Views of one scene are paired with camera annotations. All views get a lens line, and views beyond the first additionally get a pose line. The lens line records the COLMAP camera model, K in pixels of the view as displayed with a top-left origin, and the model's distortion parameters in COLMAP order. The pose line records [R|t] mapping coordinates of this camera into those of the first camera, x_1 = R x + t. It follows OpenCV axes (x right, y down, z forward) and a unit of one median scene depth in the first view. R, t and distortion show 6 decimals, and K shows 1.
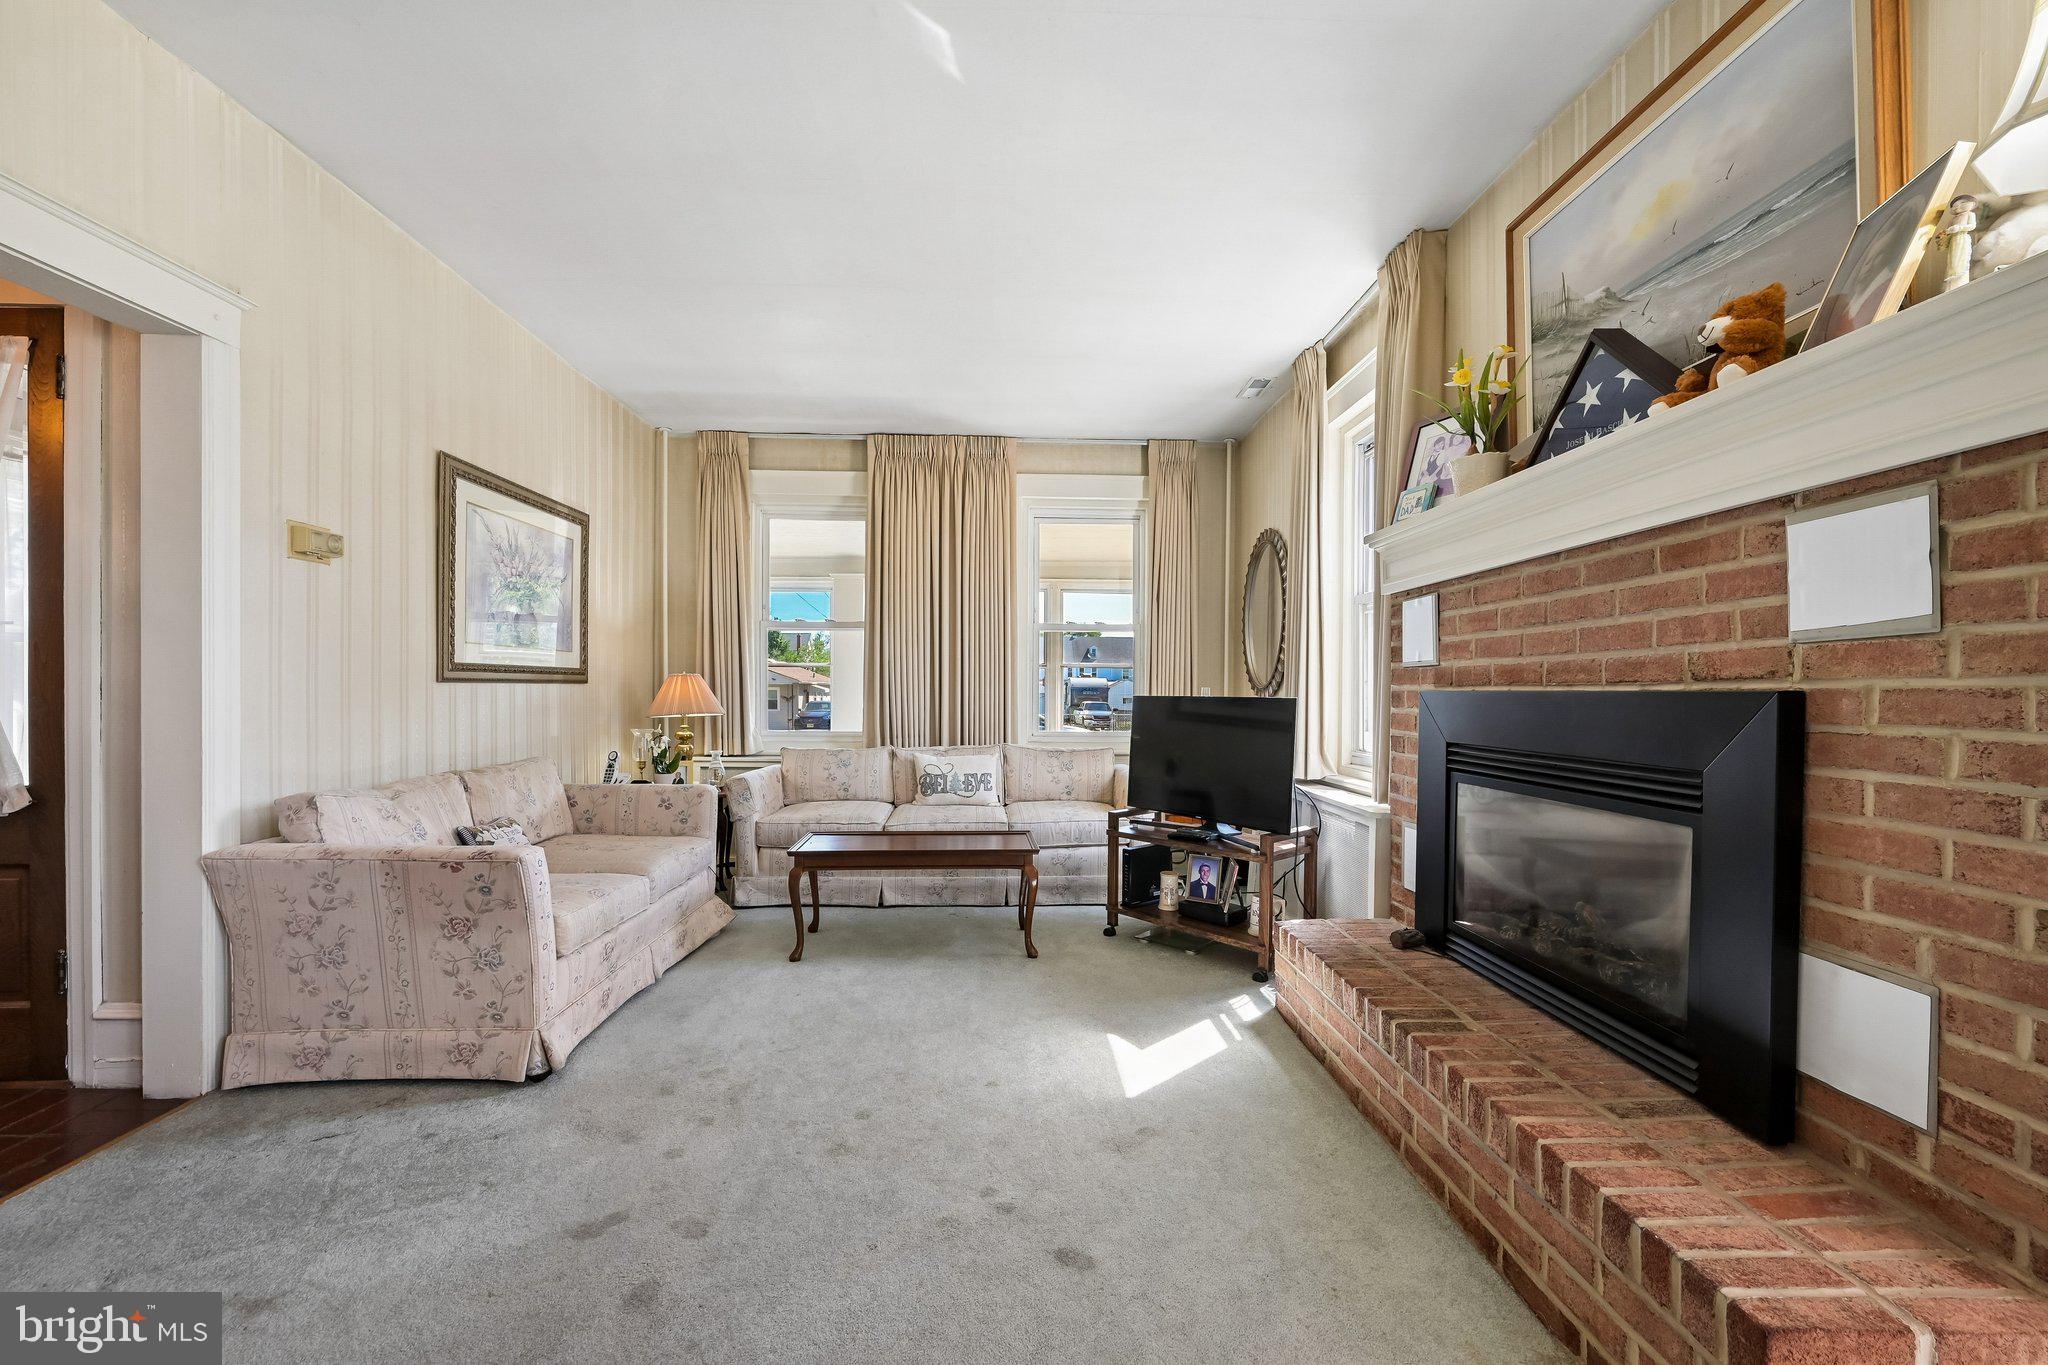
lens RADIAL K [[821.7, 0, 1027.3], [0, 821.7, 696.5], [0, 0, 1]] dist [0.002706, -0.000618]
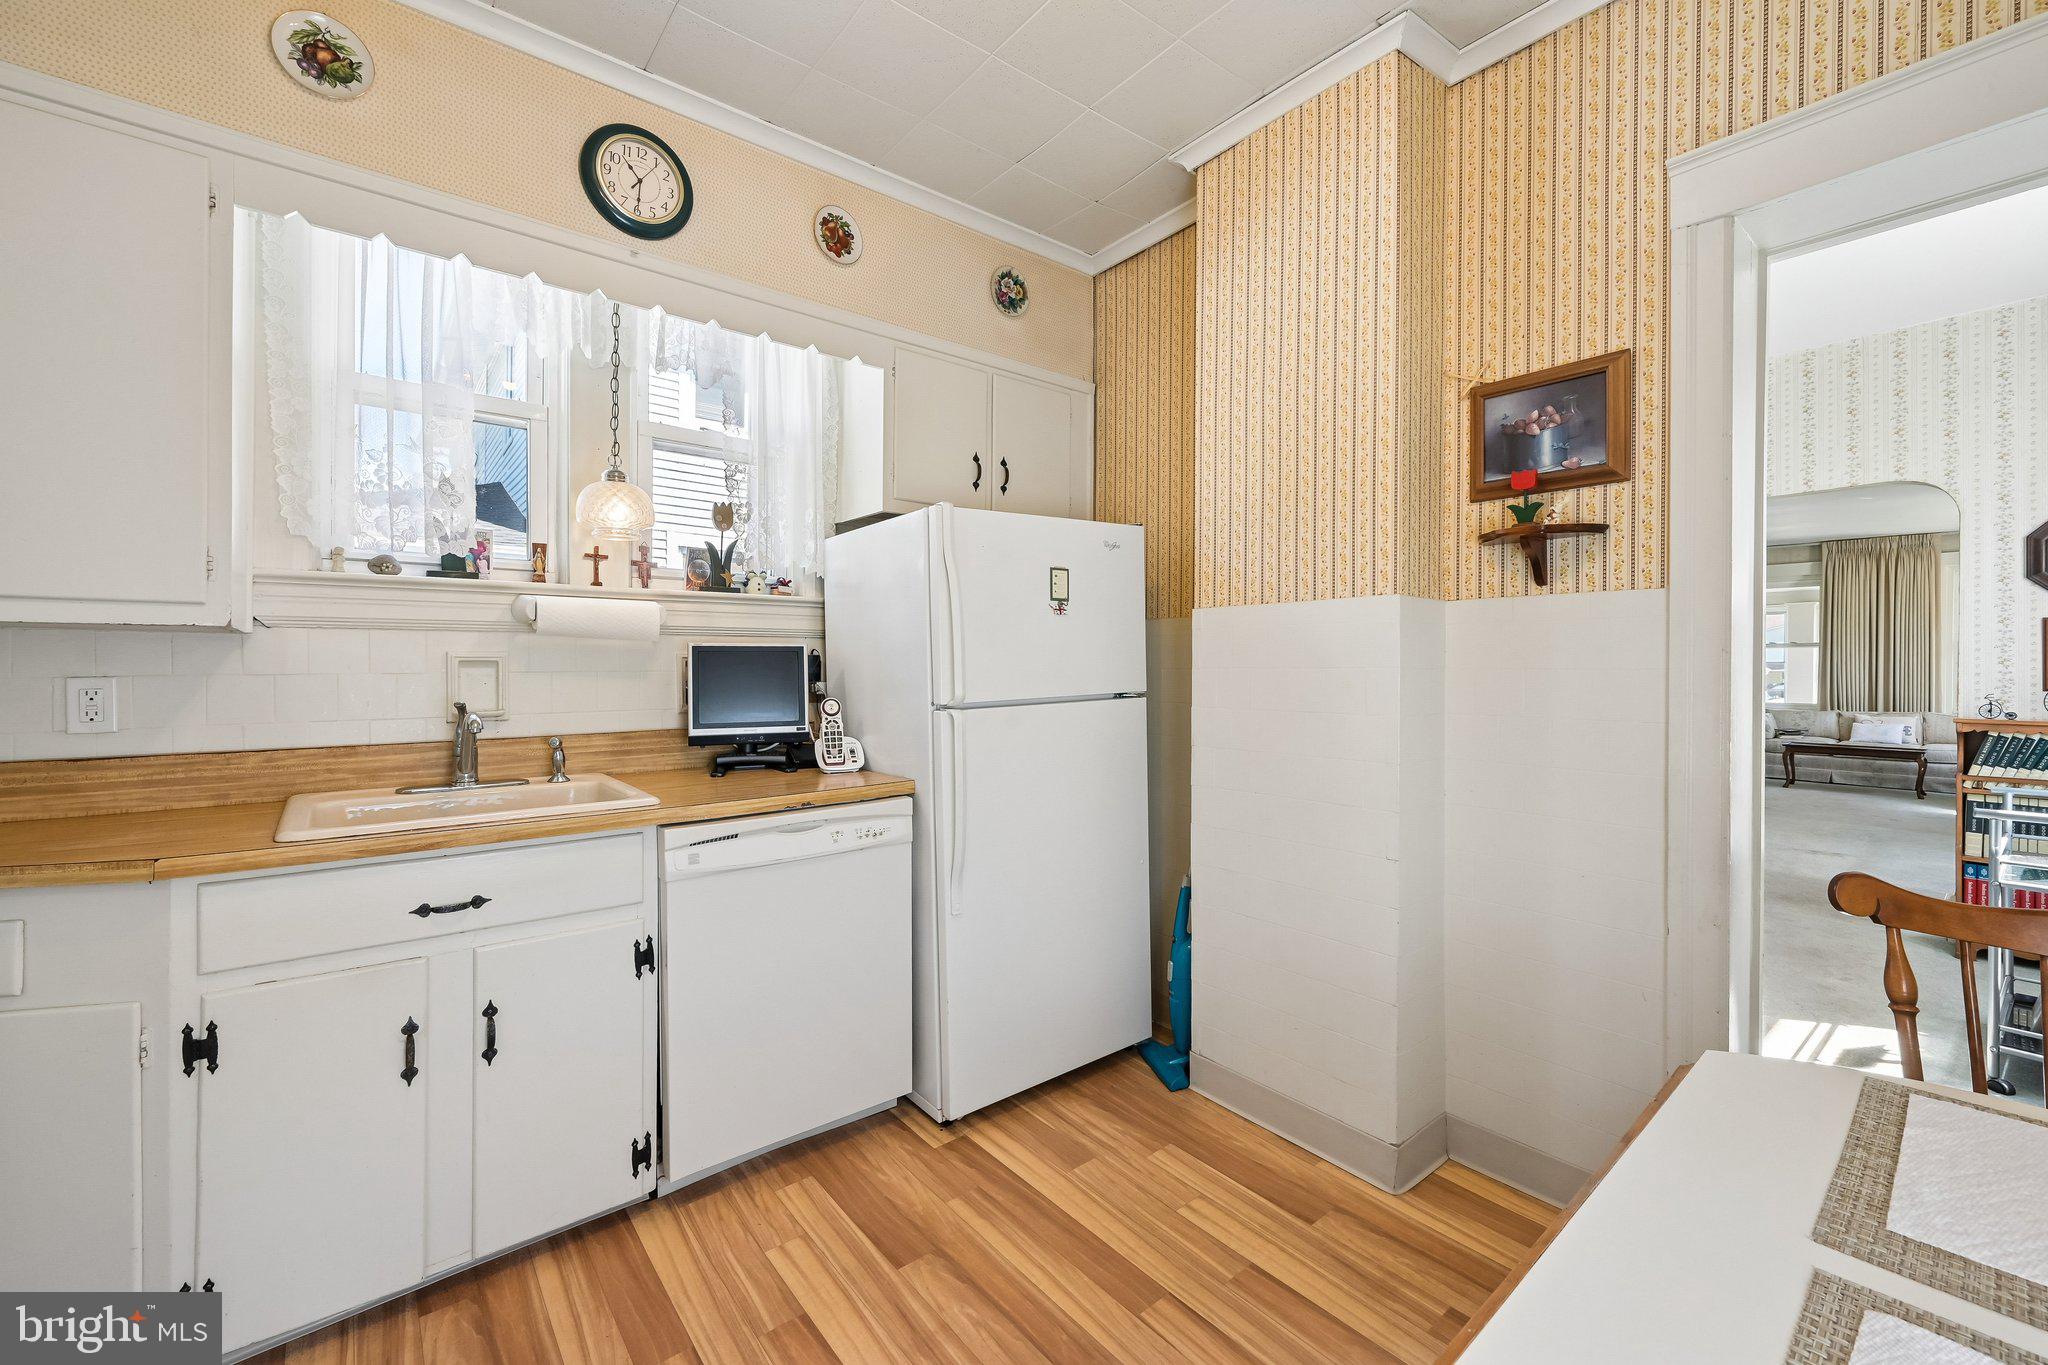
lens RADIAL K [[821.7, 0, 1040.9], [0, 821.7, 674.6], [0, 0, 1]] dist [0.002706, -0.000618]
pose [[0.599898, 0.007966, -0.800037, 0.338166], [-0.000249, 0.999952, 0.009769, -0.052482], [0.800077, -0.005661, 0.599871, -2.181819]]
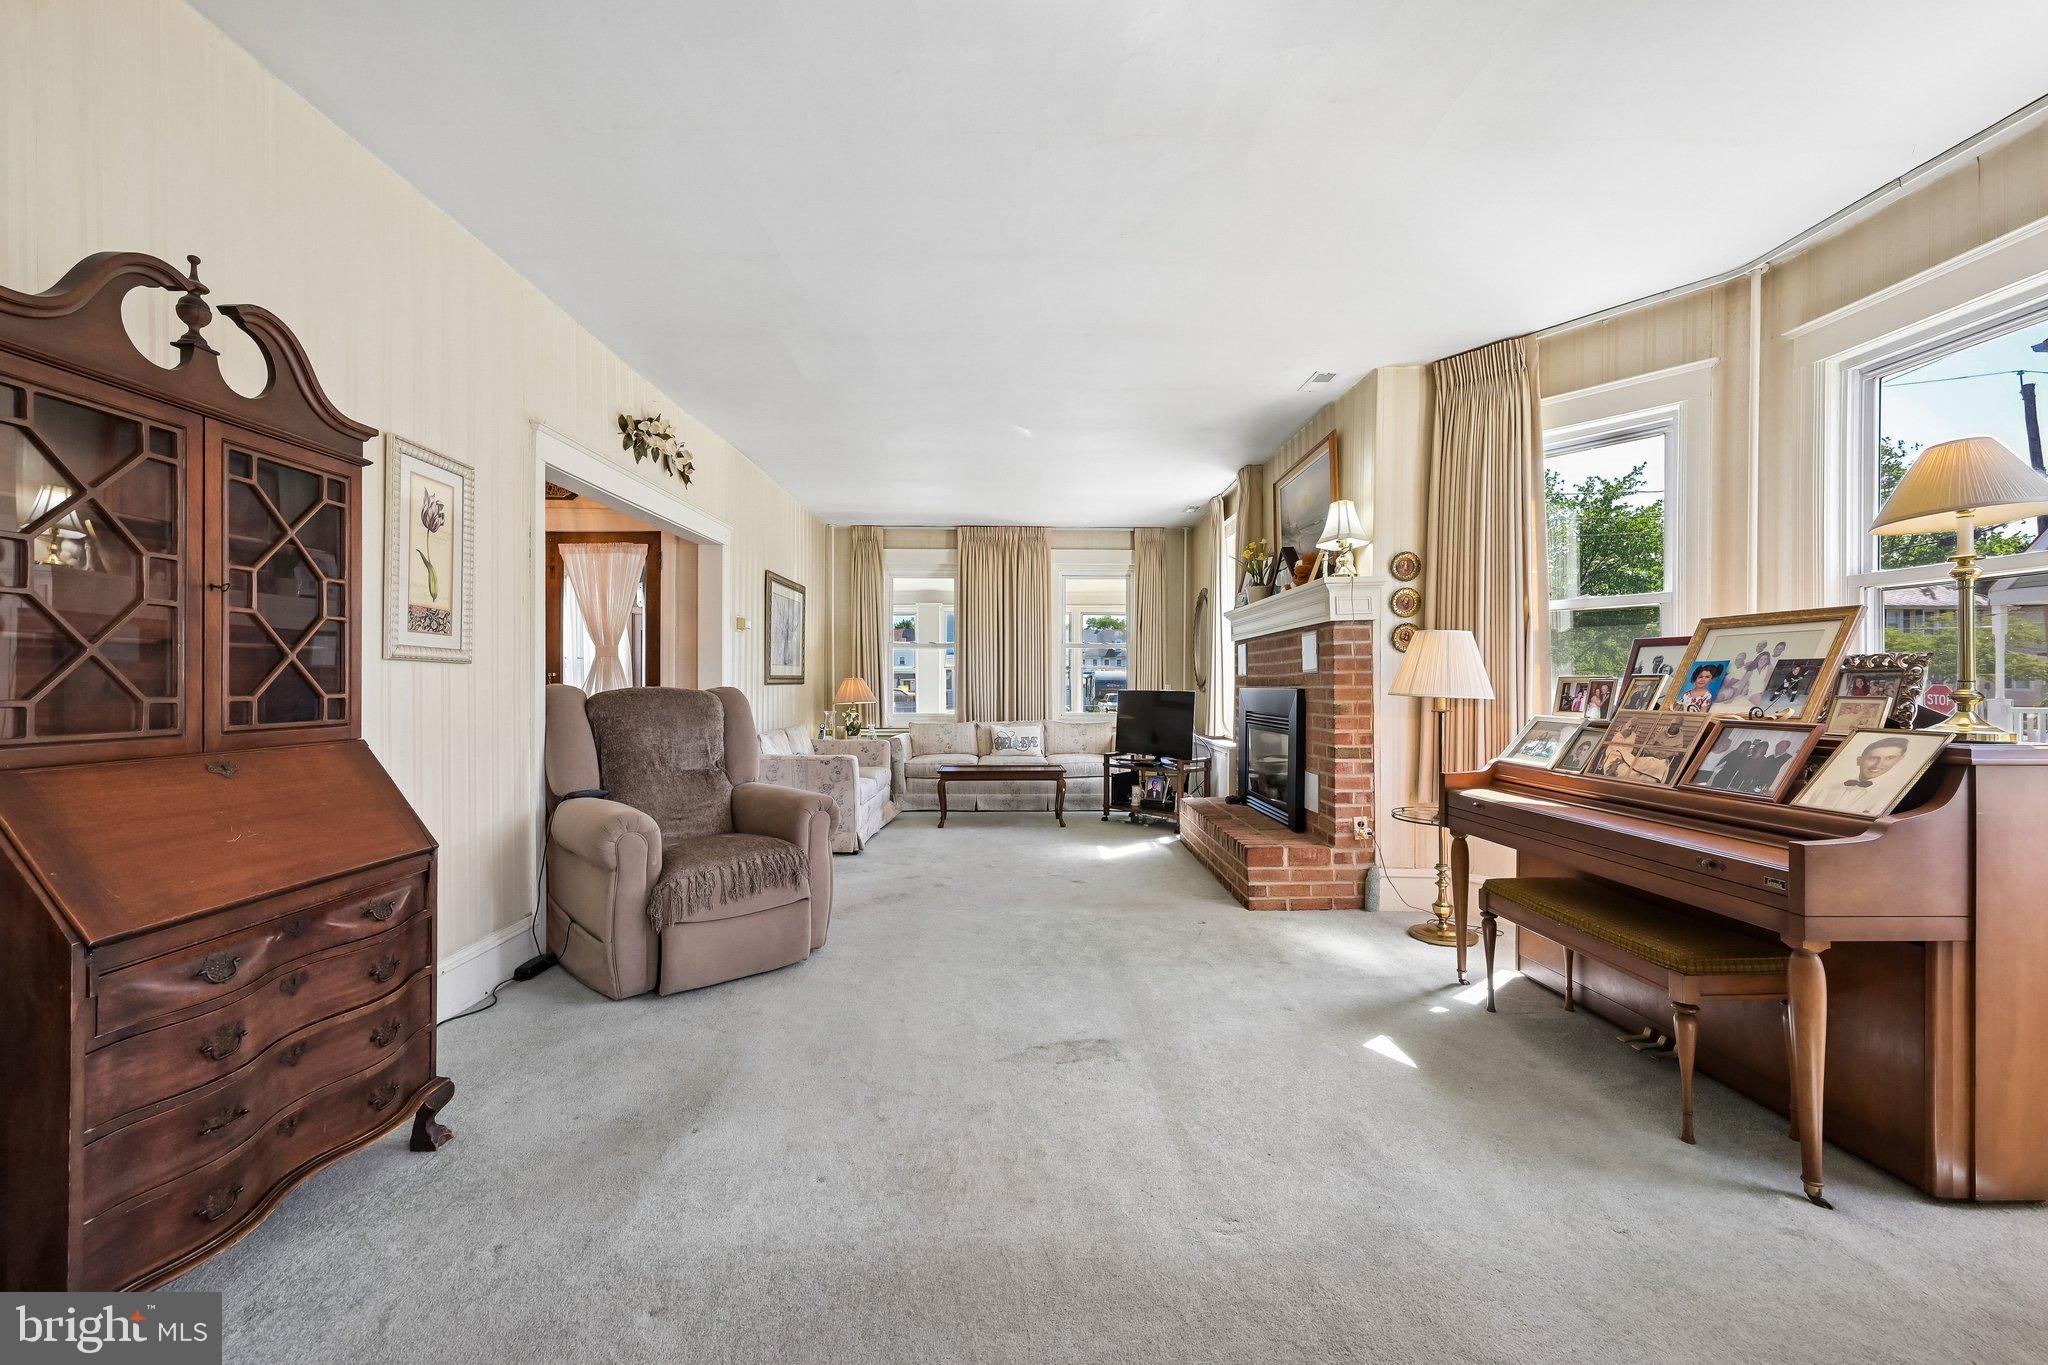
lens RADIAL K [[821.7, 0, 1030.0], [0, 821.7, 690.1], [0, 0, 1]] dist [0.002706, -0.000618]
pose [[0.999552, -0.003767, -0.029683, -0.010991], [0.003831, 0.999990, 0.002082, -0.005916], [0.029675, -0.002195, 0.999557, -0.840958]]
